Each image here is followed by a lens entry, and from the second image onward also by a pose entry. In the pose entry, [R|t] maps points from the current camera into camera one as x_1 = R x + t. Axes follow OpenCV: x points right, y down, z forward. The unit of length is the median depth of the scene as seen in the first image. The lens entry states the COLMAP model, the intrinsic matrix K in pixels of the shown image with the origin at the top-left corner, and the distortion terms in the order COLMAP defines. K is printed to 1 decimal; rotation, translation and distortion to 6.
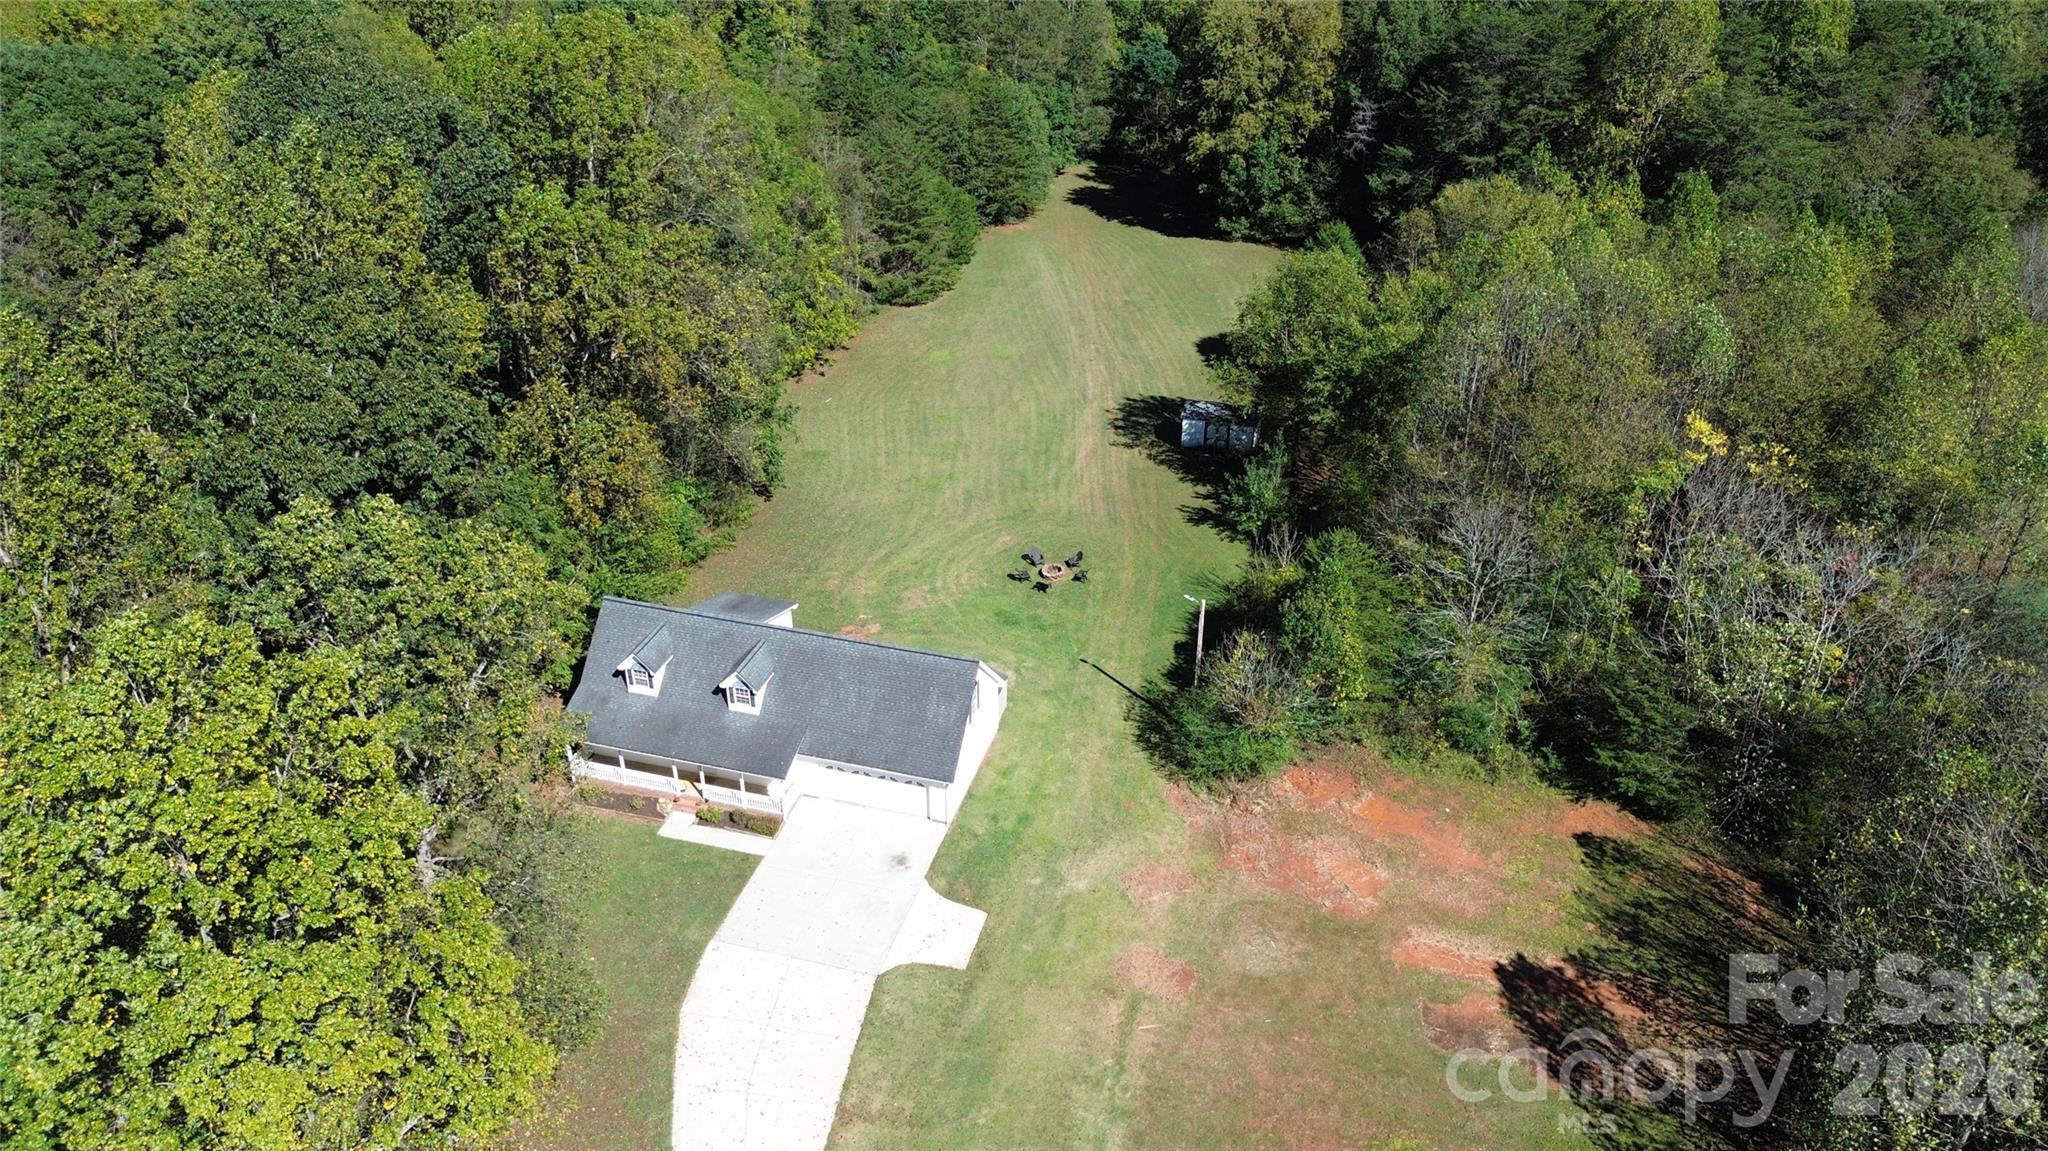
lens RADIAL K [[1448.3, 0, 1024.0], [0, 1448.3, 575.5], [0, 0, 1]] dist [0.065183, -0.067924]
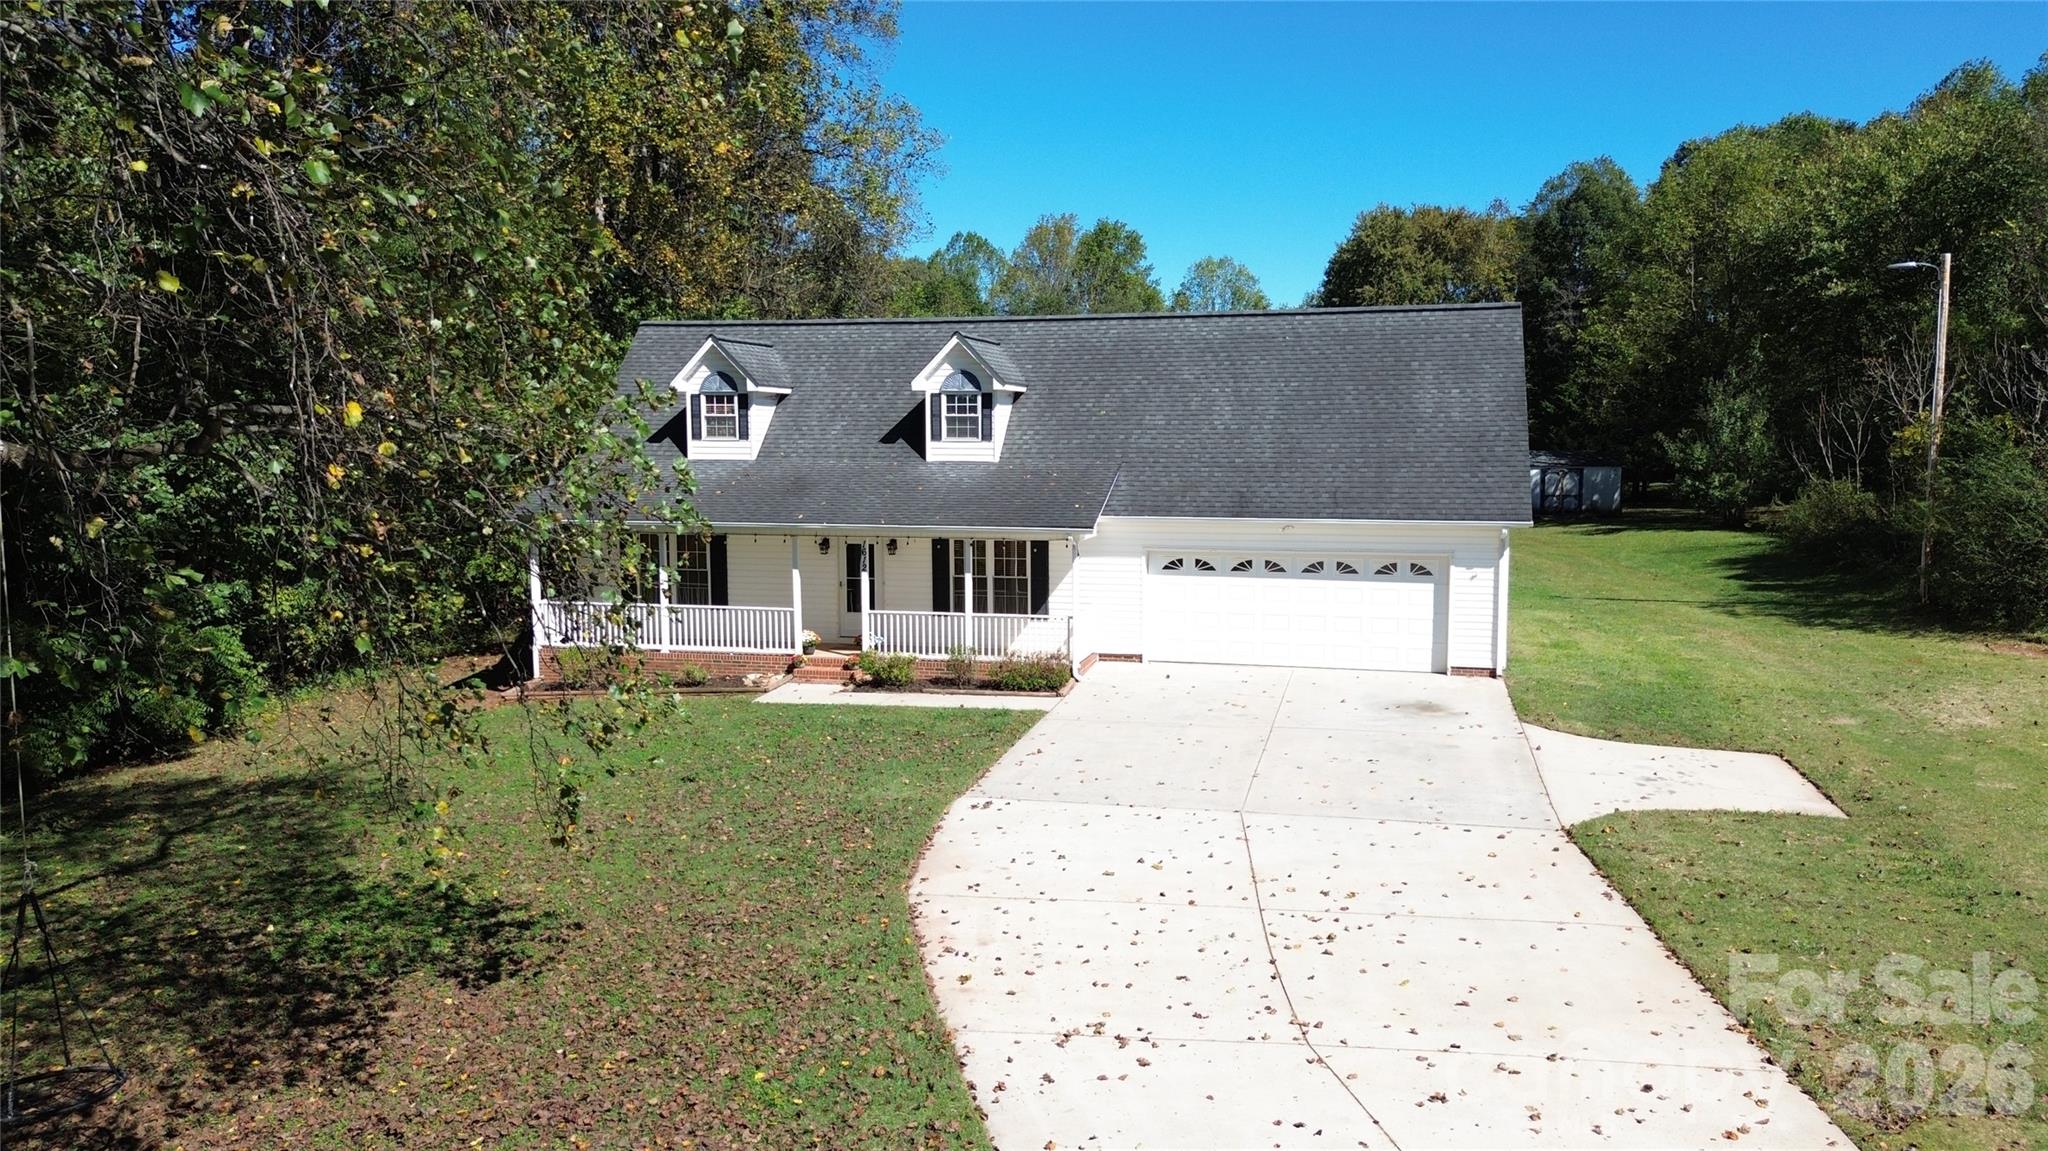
lens RADIAL K [[1448.3, 0, 1024.0], [0, 1448.3, 575.5], [0, 0, 1]] dist [0.065183, -0.067924]
pose [[0.999302, -0.007461, 0.036597, -0.196227], [0.022381, 0.904063, -0.426814, 0.316206], [-0.029902, 0.427335, 0.903599, 0.648333]]
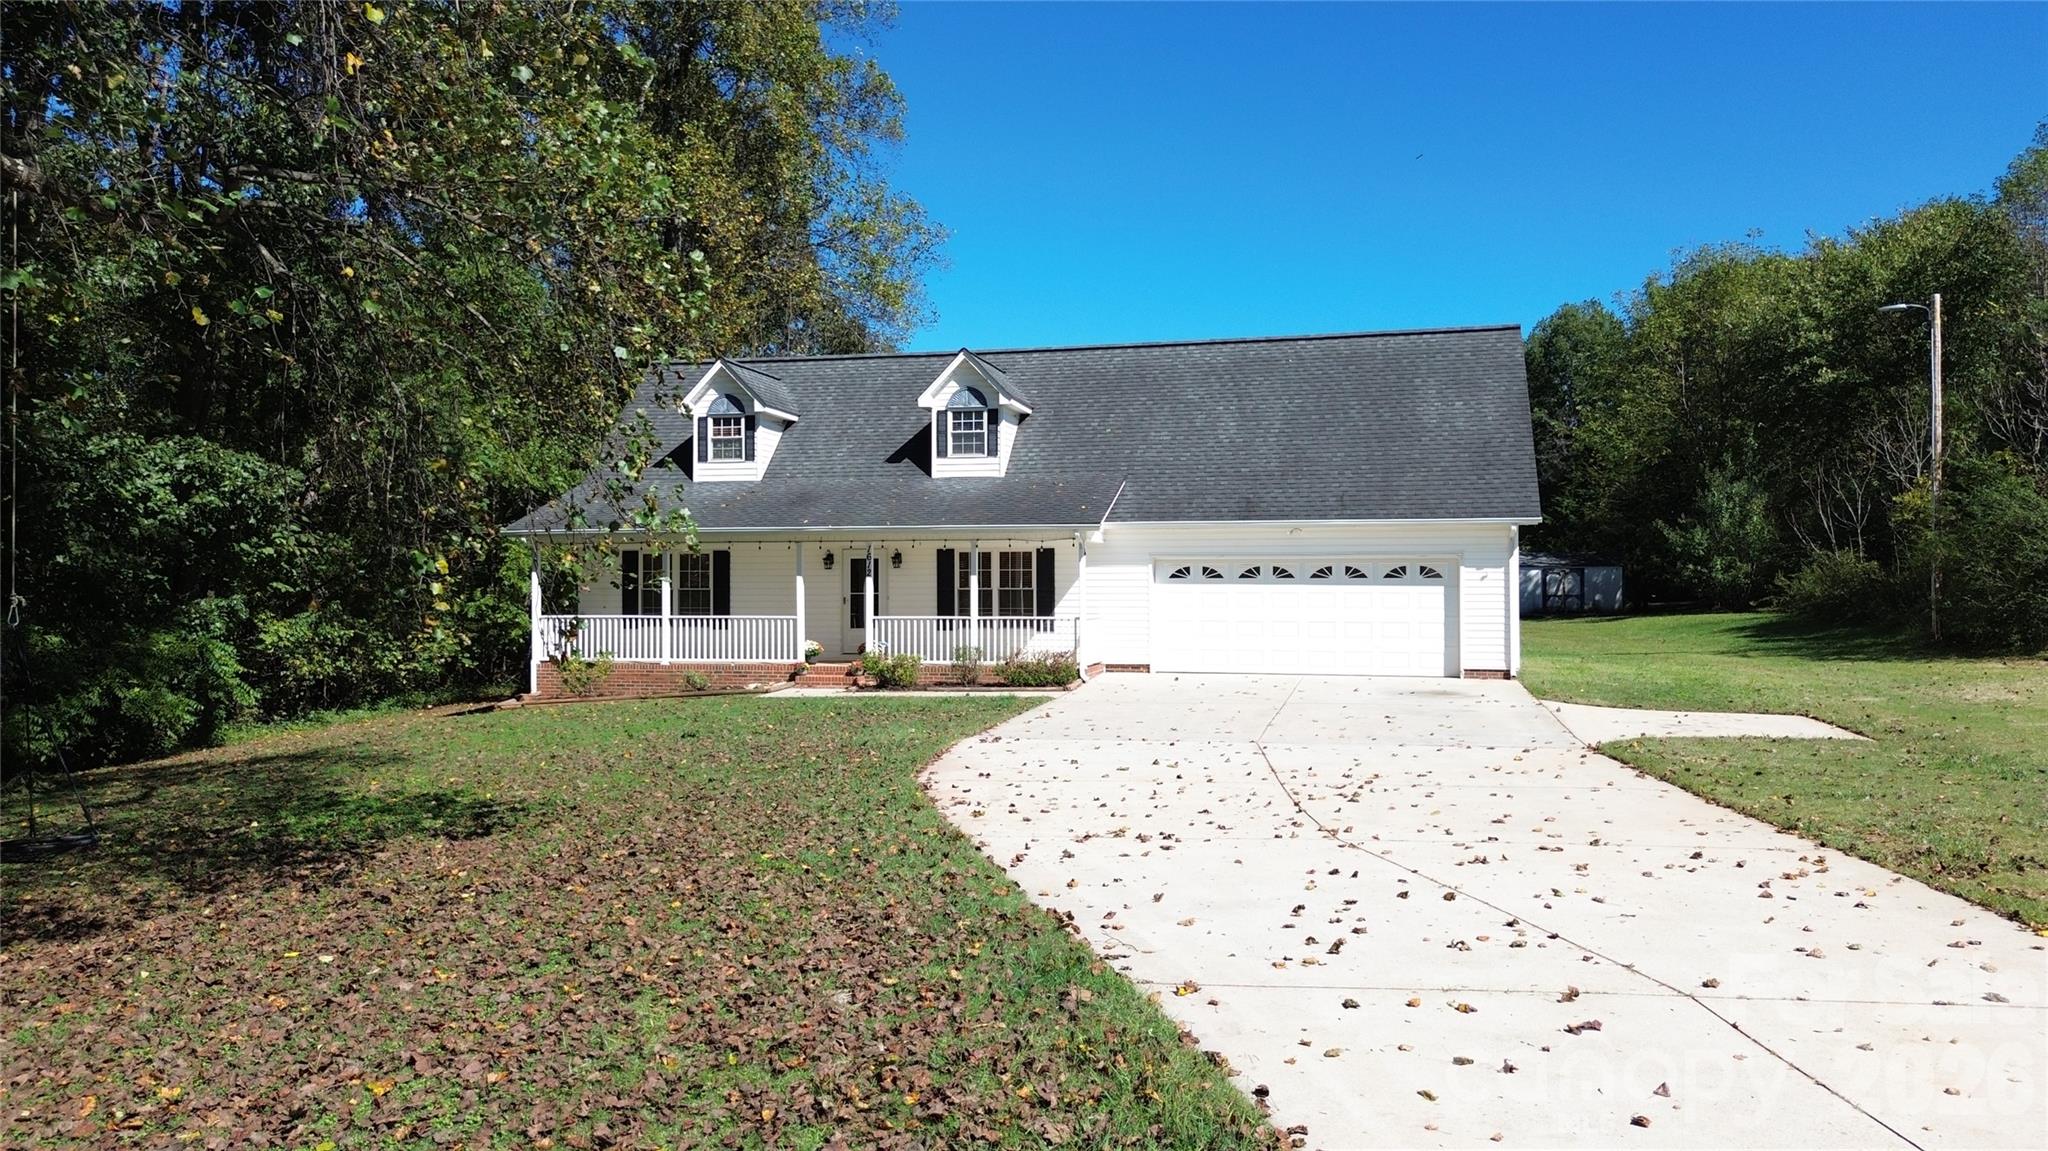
lens RADIAL K [[1448.3, 0, 1024.0], [0, 1448.3, 575.5], [0, 0, 1]] dist [0.065183, -0.067924]
pose [[0.999260, -0.001991, 0.038405, -0.198534], [0.021914, 0.850133, -0.526111, 0.353829], [-0.031602, 0.526564, 0.849548, 0.672792]]
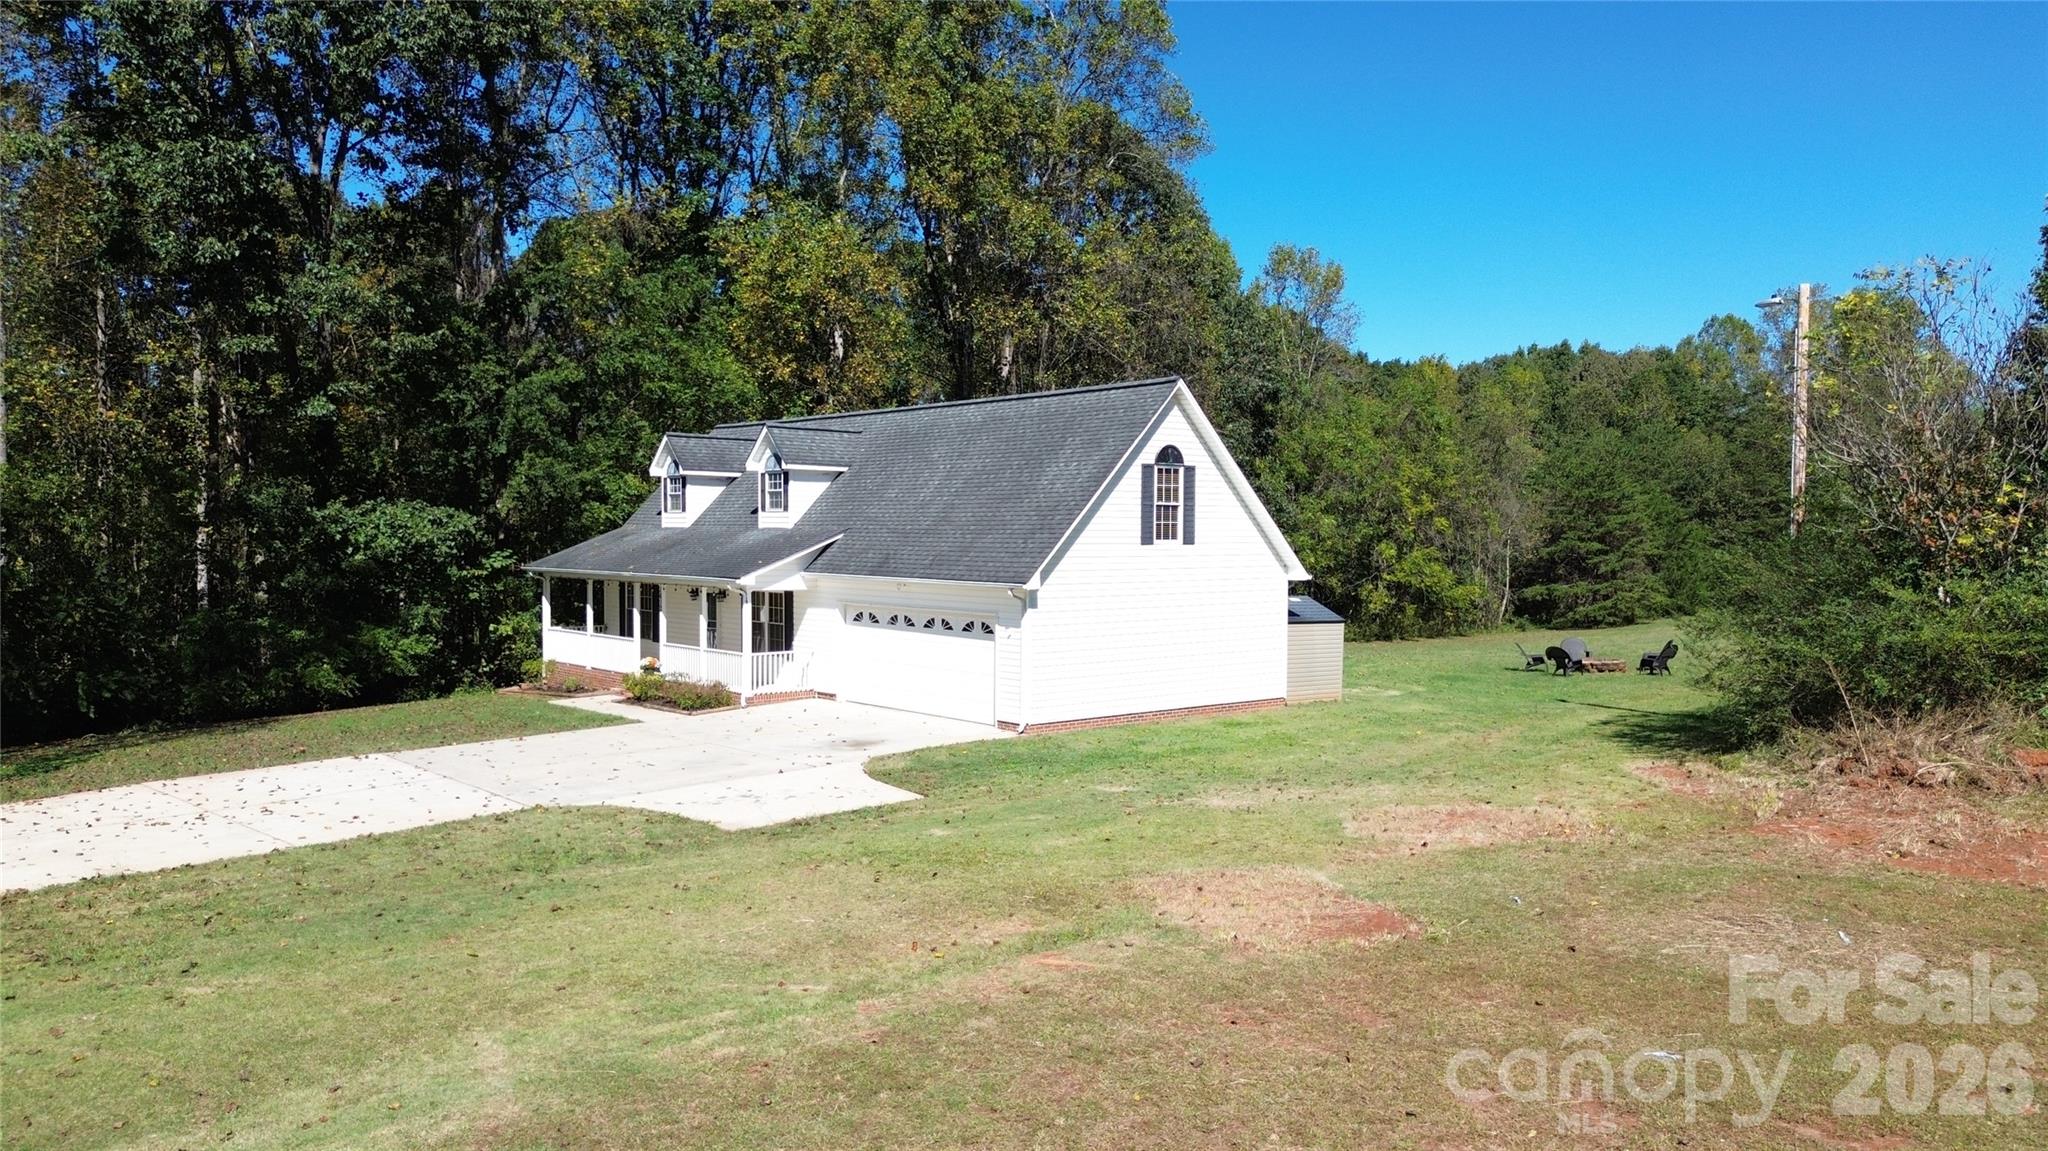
lens RADIAL K [[1456.1, 0, 1024.0], [0, 1456.1, 575.5], [0, 0, 1]] dist [0.054194, -0.052591]
pose [[0.832050, 0.019972, -0.554341, 0.174362], [-0.291267, 0.866227, -0.405974, 0.303066], [0.472077, 0.499251, 0.726562, 0.693511]]
